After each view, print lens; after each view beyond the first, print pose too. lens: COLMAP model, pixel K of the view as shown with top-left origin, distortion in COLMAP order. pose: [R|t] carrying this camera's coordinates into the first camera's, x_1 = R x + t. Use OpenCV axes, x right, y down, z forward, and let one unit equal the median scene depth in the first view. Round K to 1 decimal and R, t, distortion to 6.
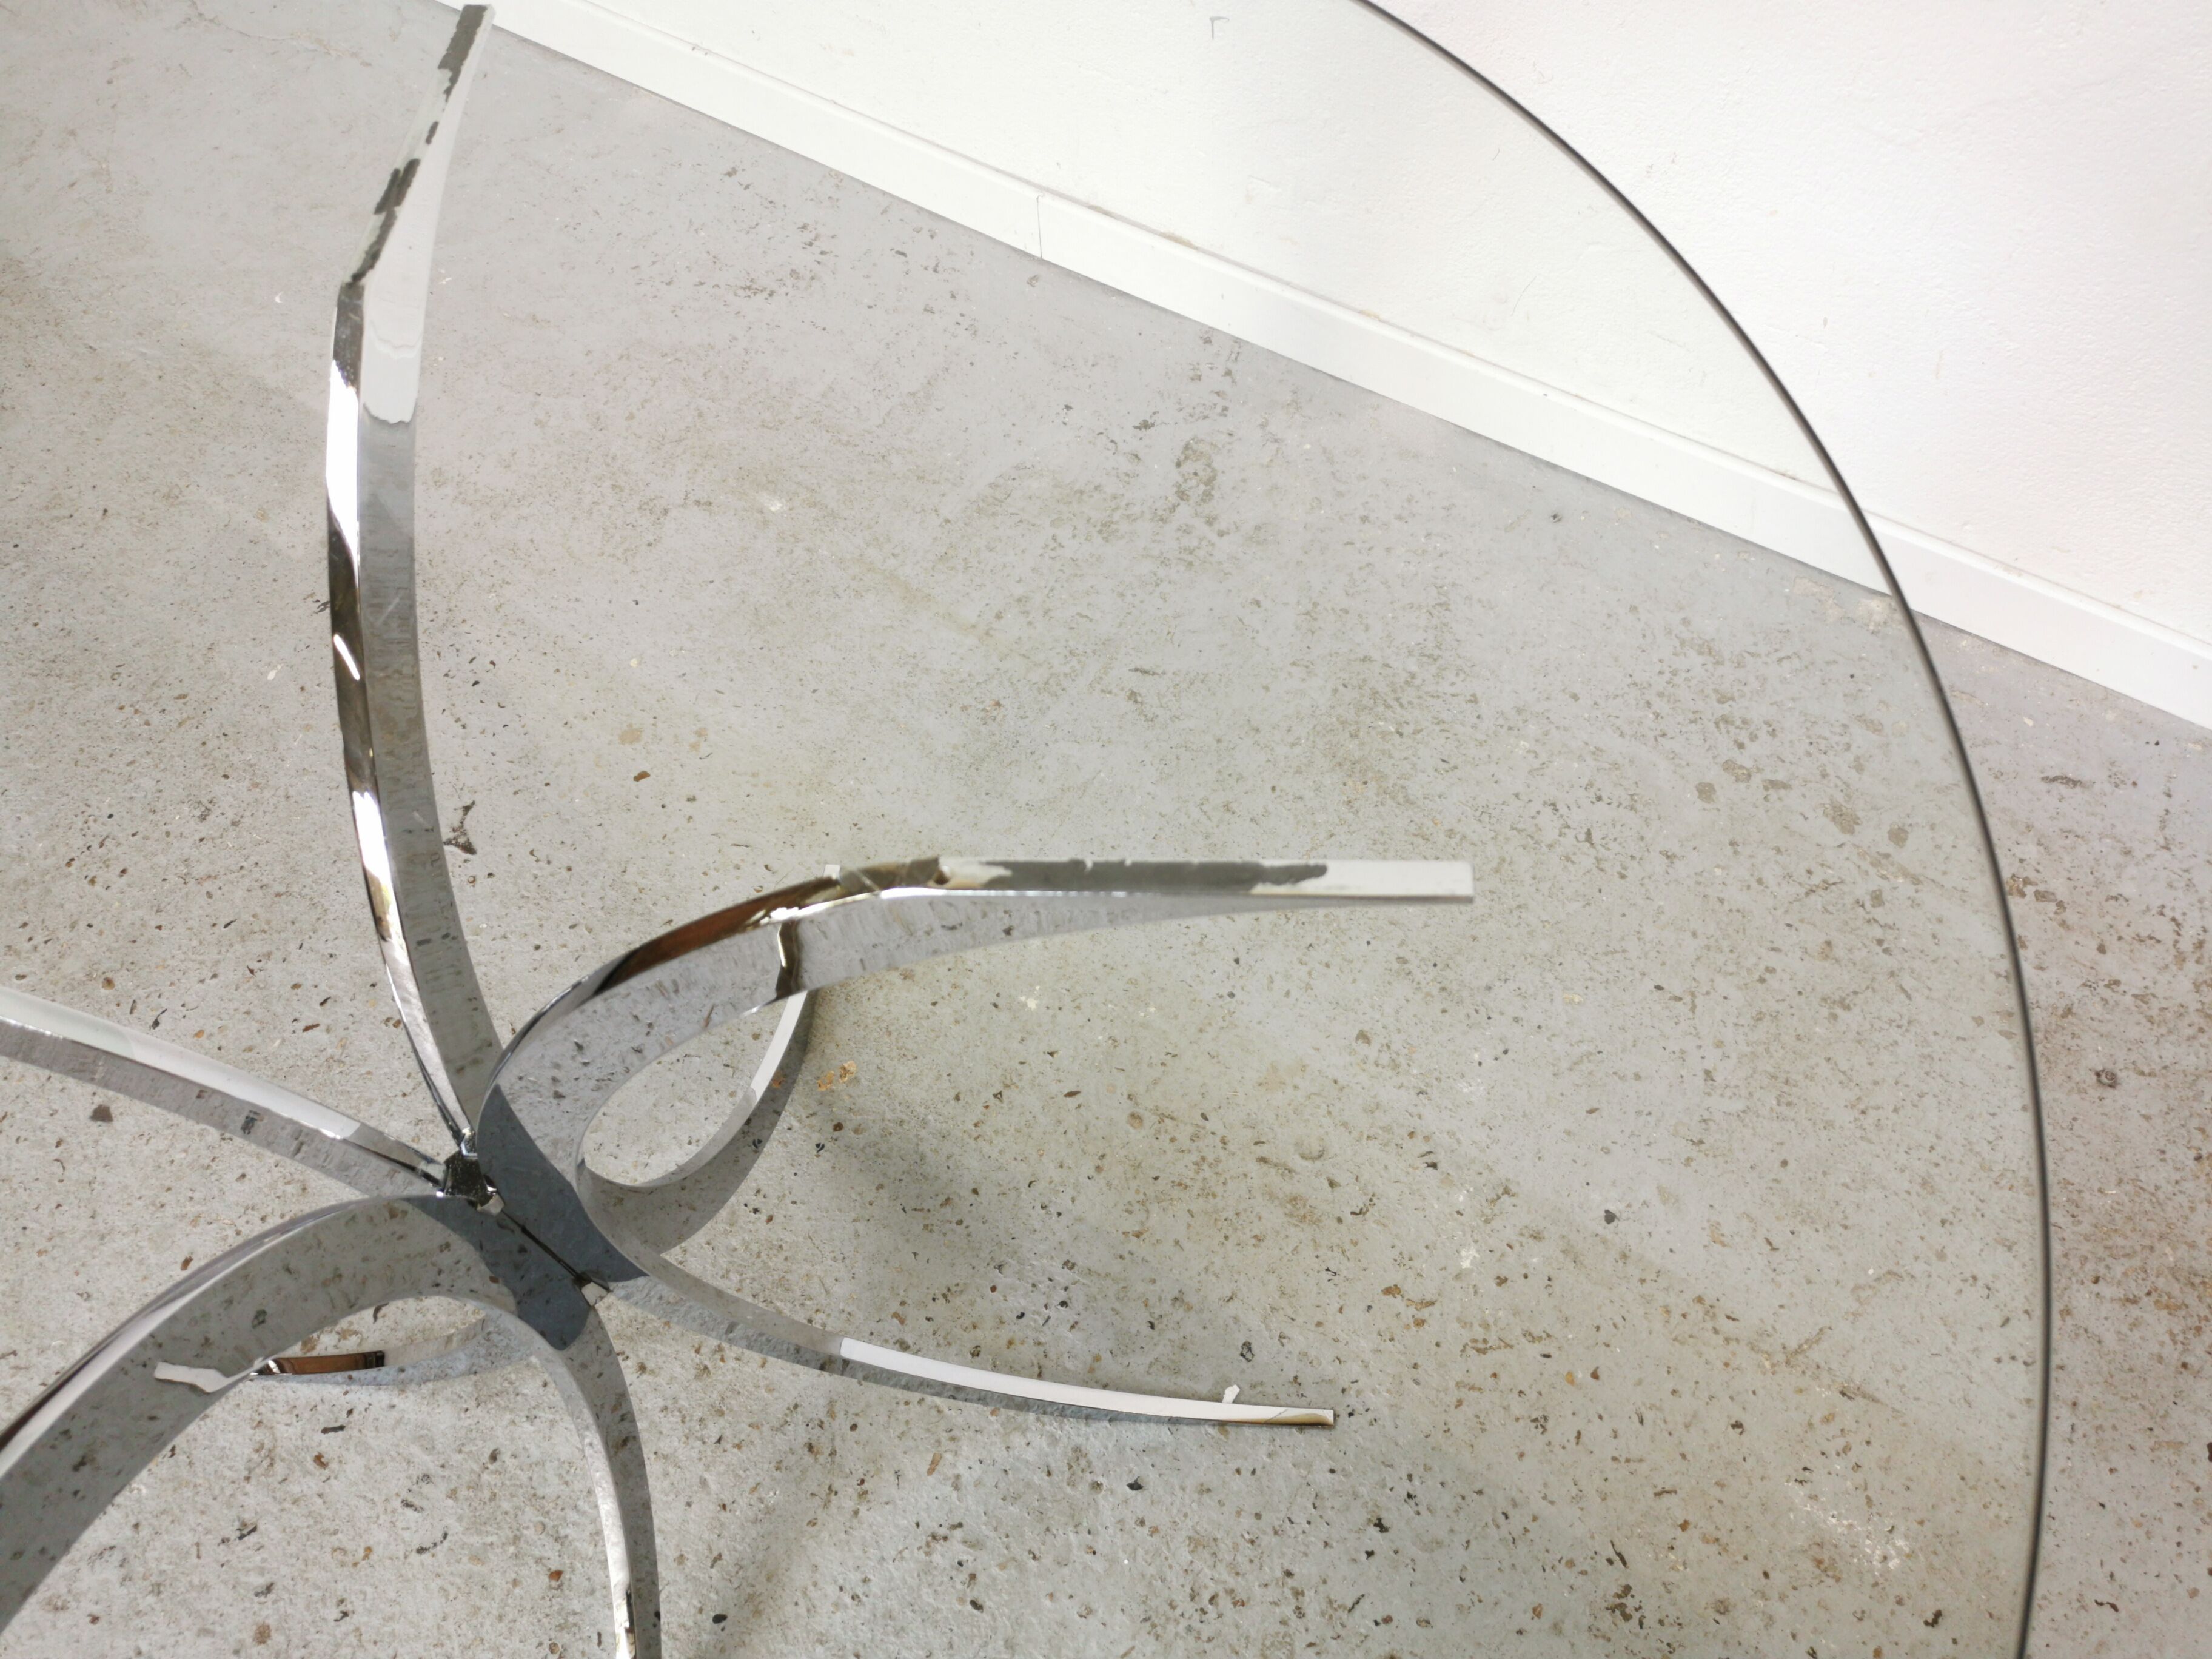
lens RADIAL K [[1703.0, 0, 1106.6], [0, 1703.0, 835.5], [0, 0, 1]] dist [0.063450, -0.068323]
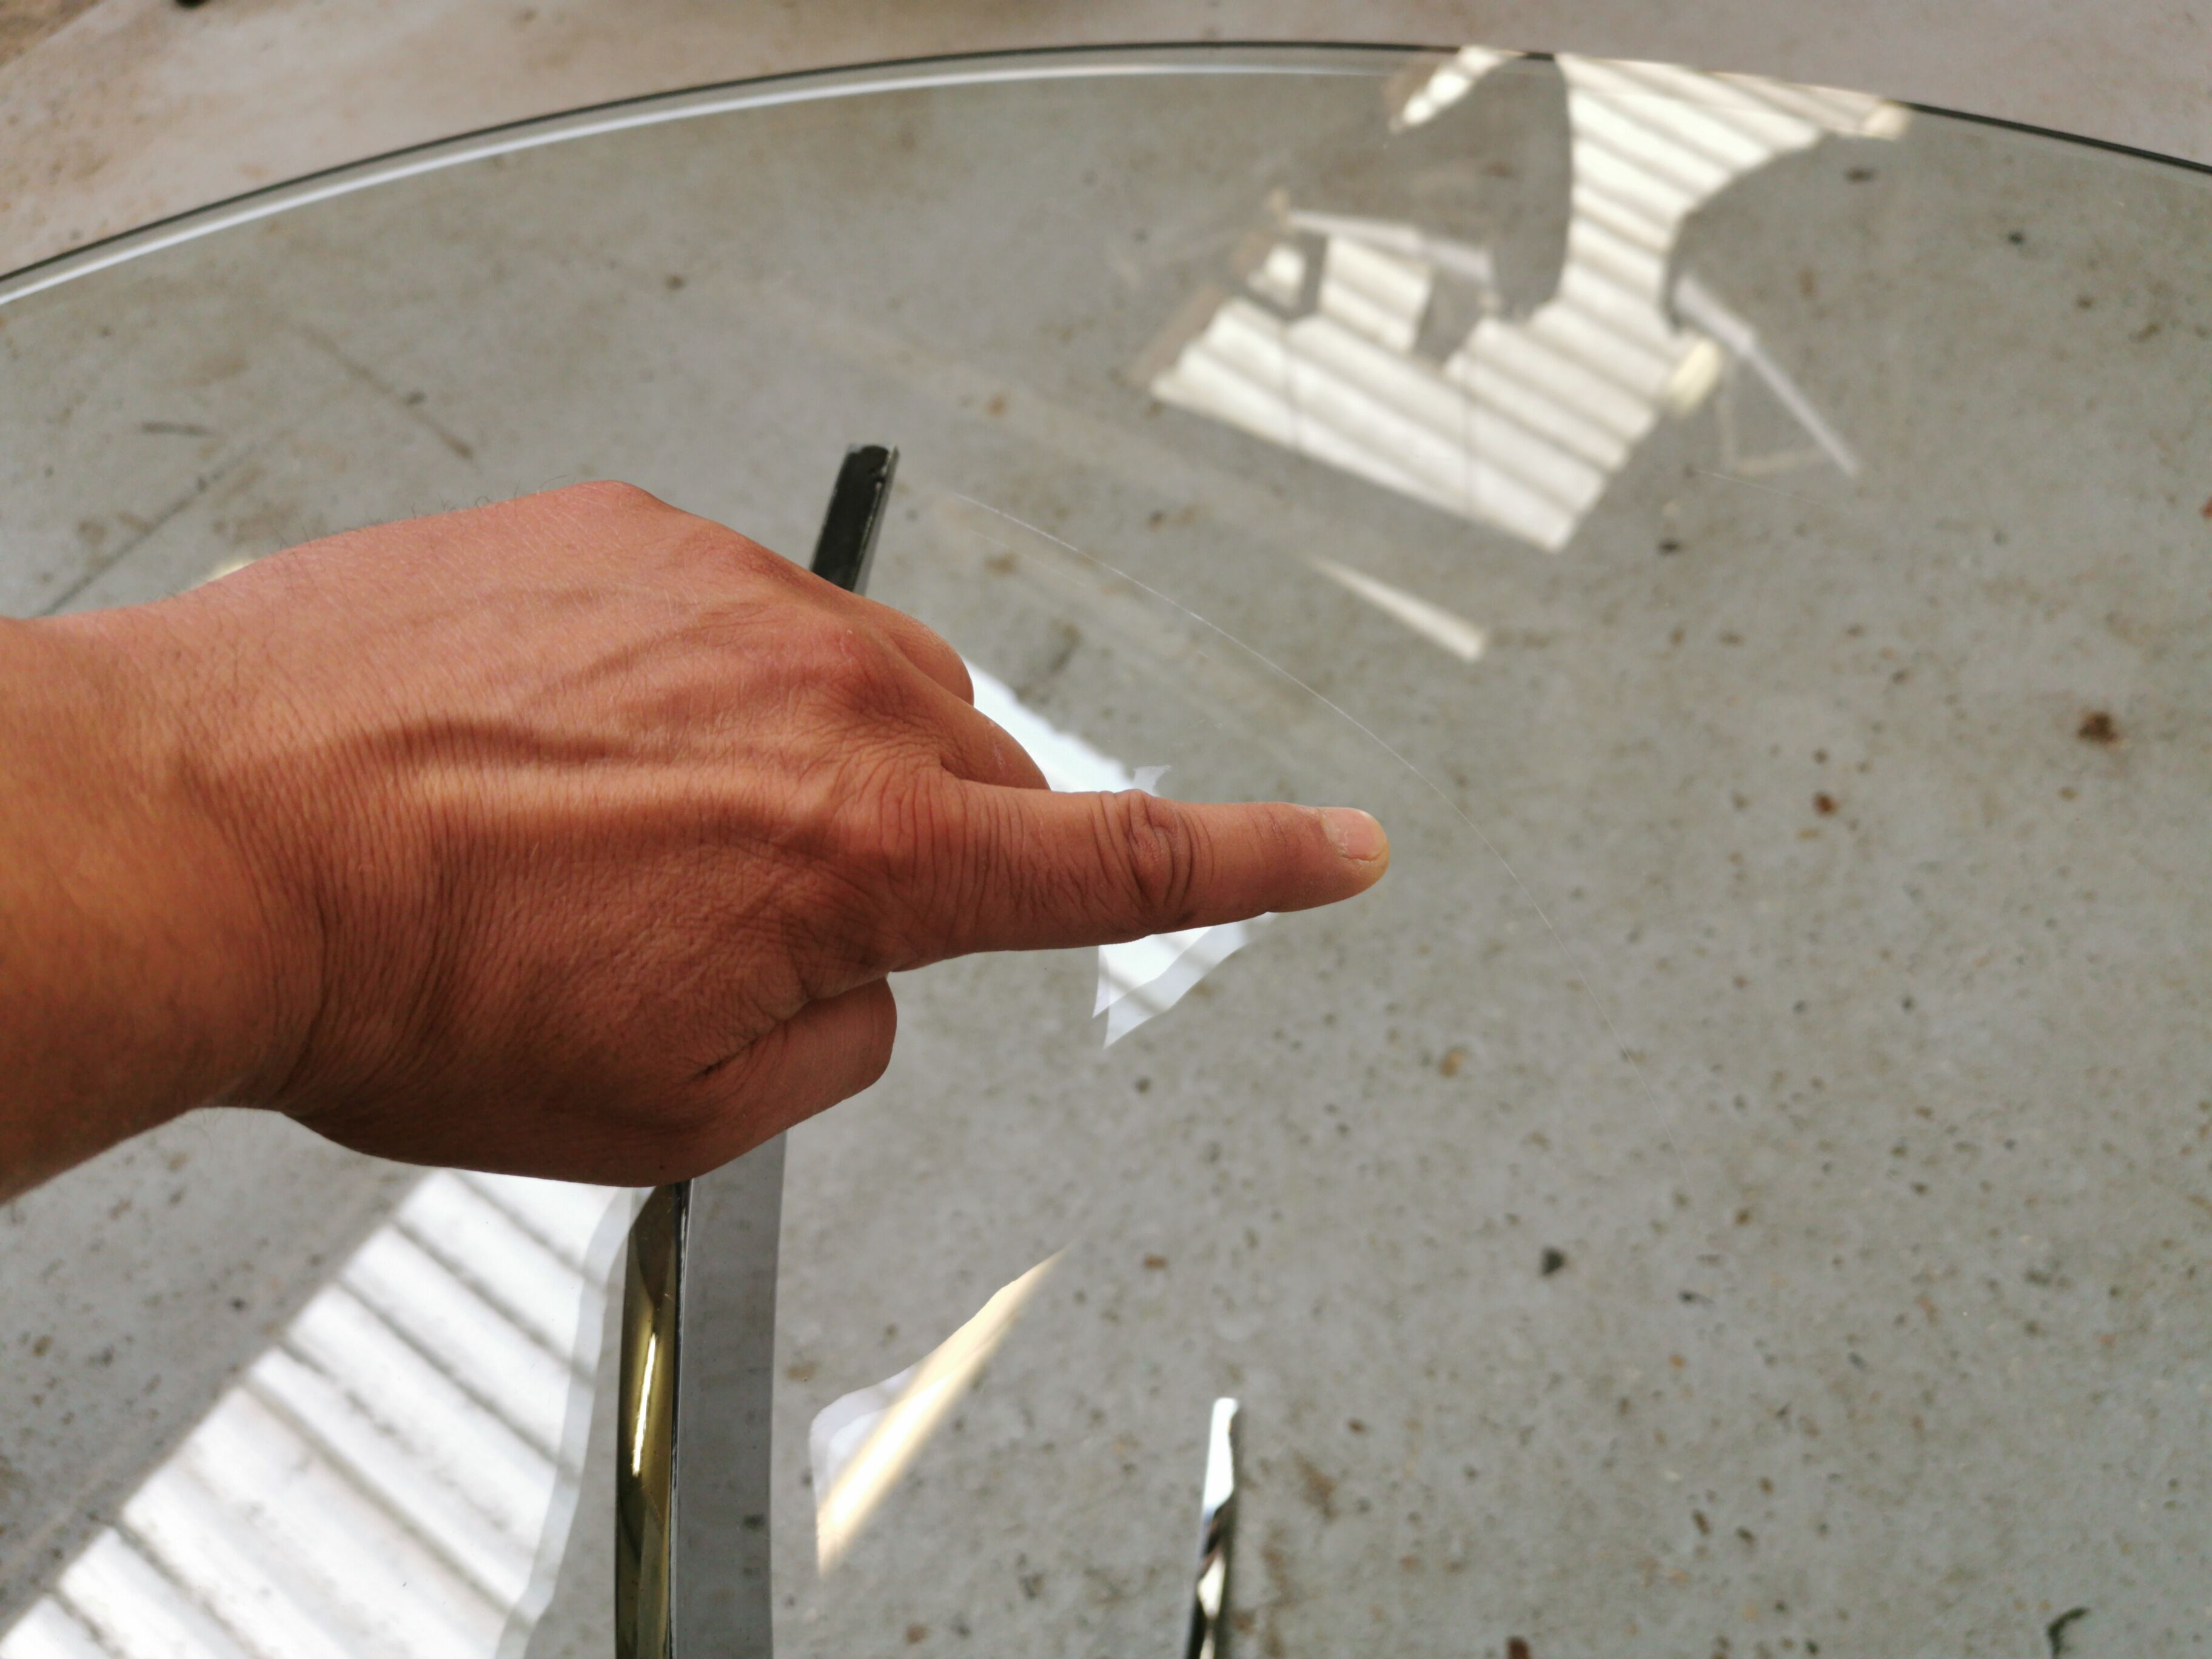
lens RADIAL K [[1750.3, 0, 1112.9], [0, 1750.3, 833.1], [0, 0, 1]] dist [0.035878, -0.053513]
pose [[-0.059097, 0.854340, -0.516344, -0.312406], [-0.766894, 0.292269, 0.571360, -0.188338], [0.639047, 0.429747, 0.637916, 0.271018]]
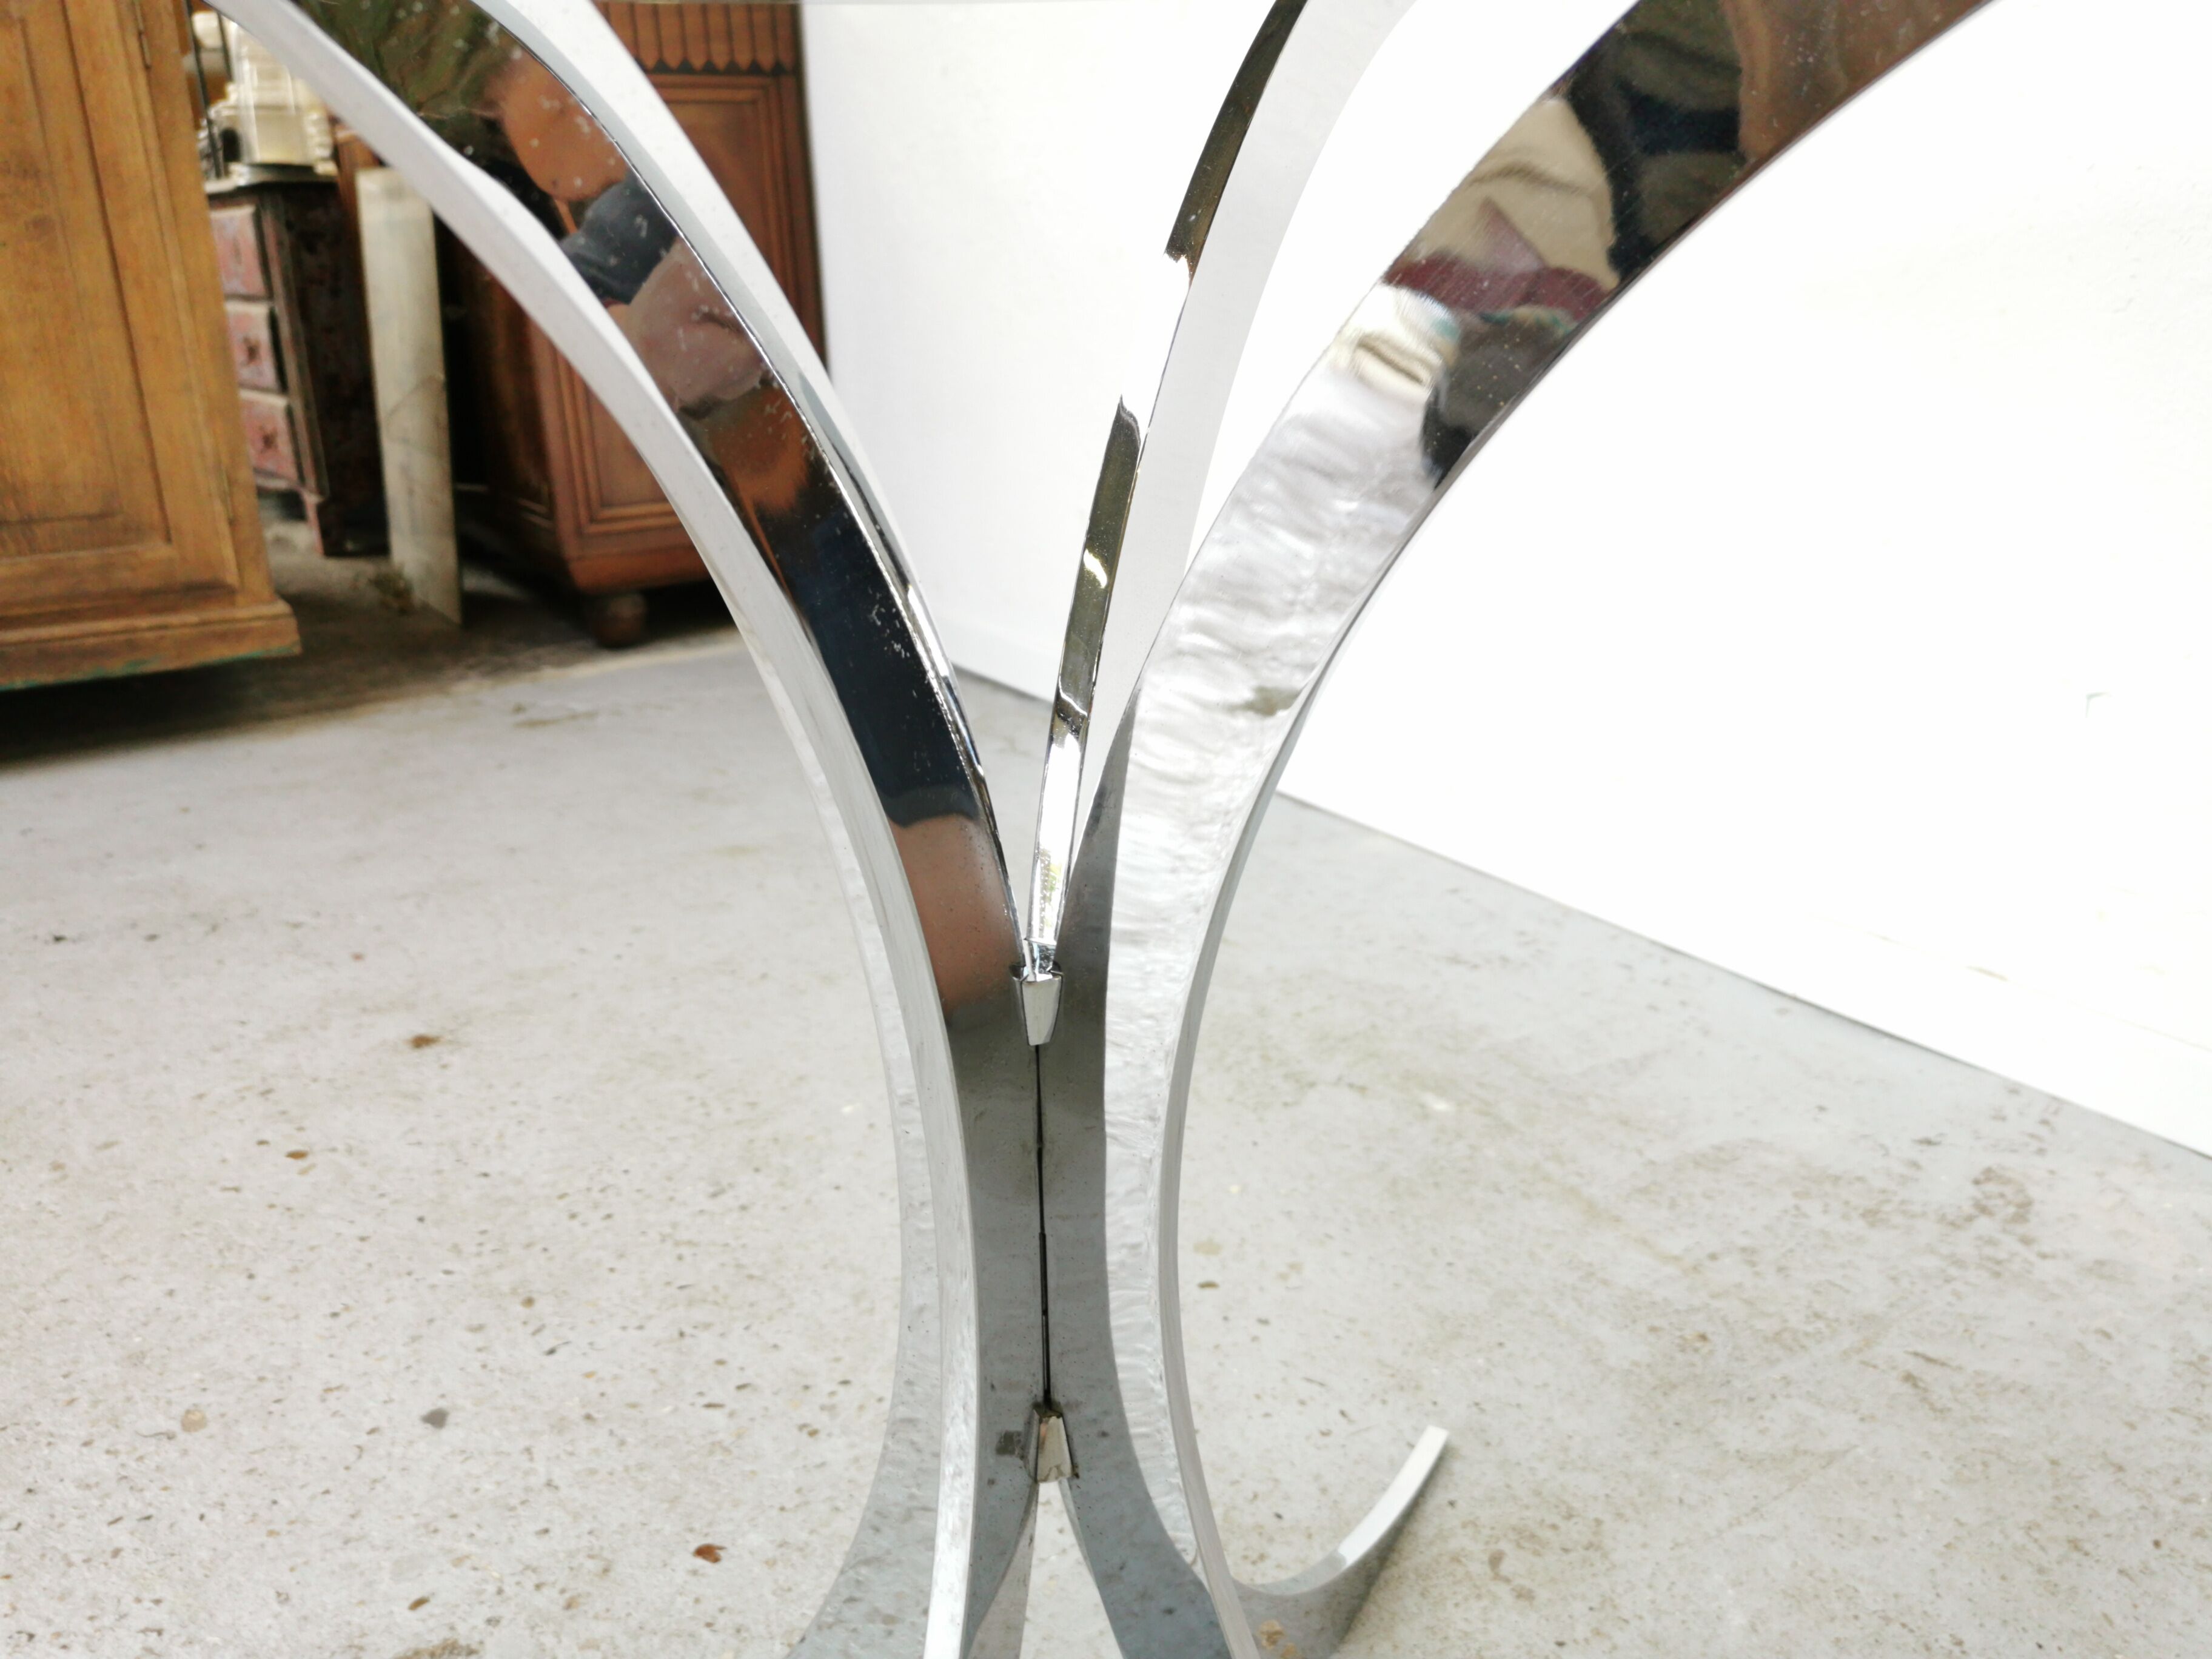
lens RADIAL K [[1725.0, 0, 1106.5], [0, 1725.0, 818.2], [0, 0, 1]] dist [0.055054, -0.067074]
pose [[0.917707, 0.171997, -0.358092, -0.073952], [-0.361174, 0.736613, -0.571799, 0.288099], [0.165427, 0.654078, 0.738116, 0.290985]]
